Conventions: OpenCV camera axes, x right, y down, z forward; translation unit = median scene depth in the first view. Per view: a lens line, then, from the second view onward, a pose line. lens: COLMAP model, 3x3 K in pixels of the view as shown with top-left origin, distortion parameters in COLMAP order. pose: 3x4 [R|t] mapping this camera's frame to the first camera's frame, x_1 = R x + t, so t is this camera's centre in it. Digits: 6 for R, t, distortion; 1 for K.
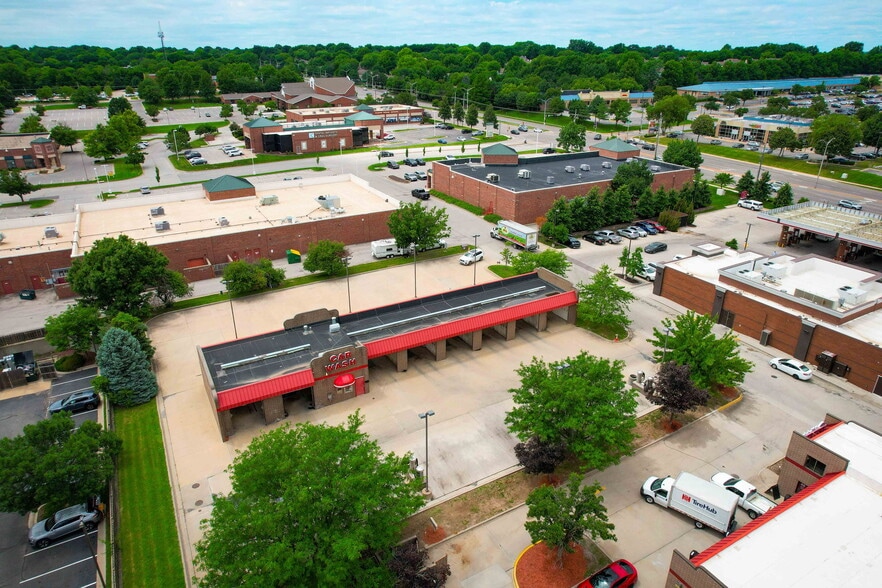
lens RADIAL K [[563.4, 0, 442.9], [0, 563.4, 294.4], [0, 0, 1]] dist [-0.076903, 0.066912]
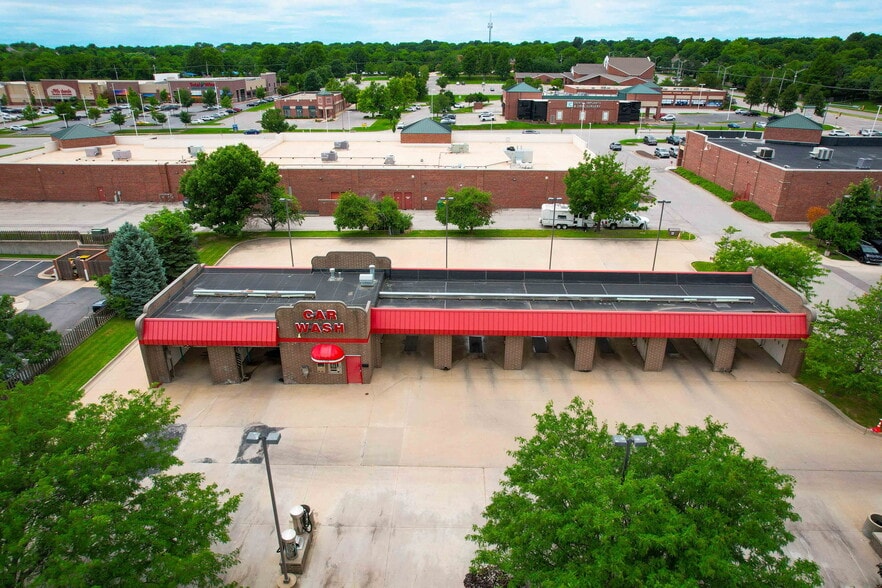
lens RADIAL K [[563.4, 0, 442.2], [0, 563.4, 292.7], [0, 0, 1]] dist [-0.076903, 0.066912]
pose [[0.856613, 0.204105, -0.473872, 0.152289], [-0.207692, 0.977139, 0.045429, 0.017803], [0.472311, 0.059505, 0.879421, 0.317346]]
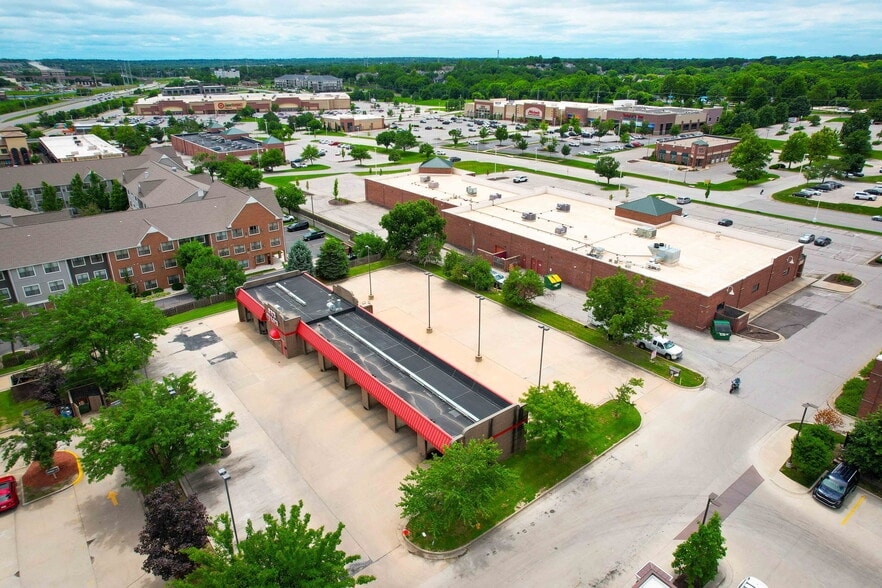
lens RADIAL K [[563.4, 0, 439.0], [0, 563.4, 295.2], [0, 0, 1]] dist [-0.076903, 0.066912]
pose [[0.147040, 0.383696, -0.911678, 0.628287], [-0.394331, 0.868024, 0.301724, -0.282174], [0.907129, 0.315137, 0.278937, 0.624654]]
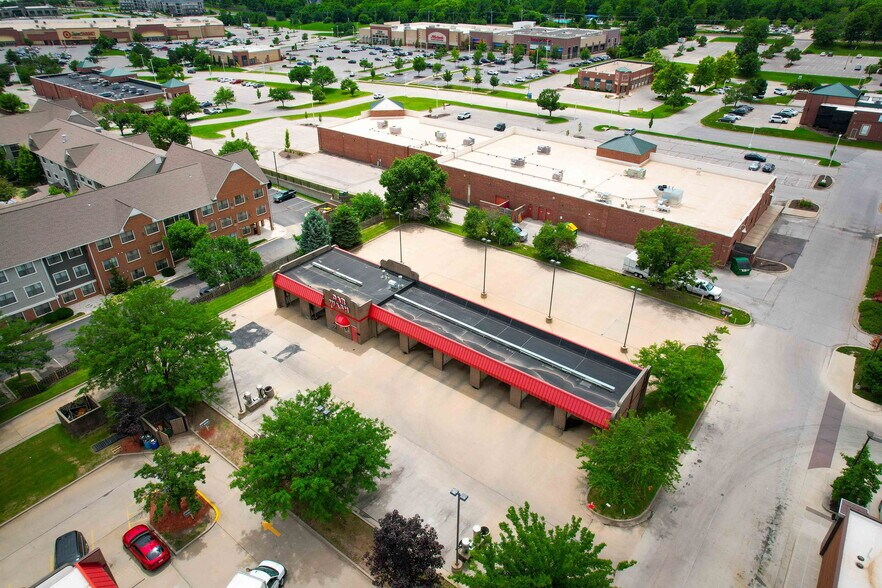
lens RADIAL K [[563.4, 0, 440.8], [0, 563.4, 294.9], [0, 0, 1]] dist [-0.076903, 0.066912]
pose [[0.370901, 0.468202, -0.802009, 0.526883], [-0.372102, 0.866179, 0.333579, -0.232585], [0.850866, 0.174704, 0.495486, 0.384336]]
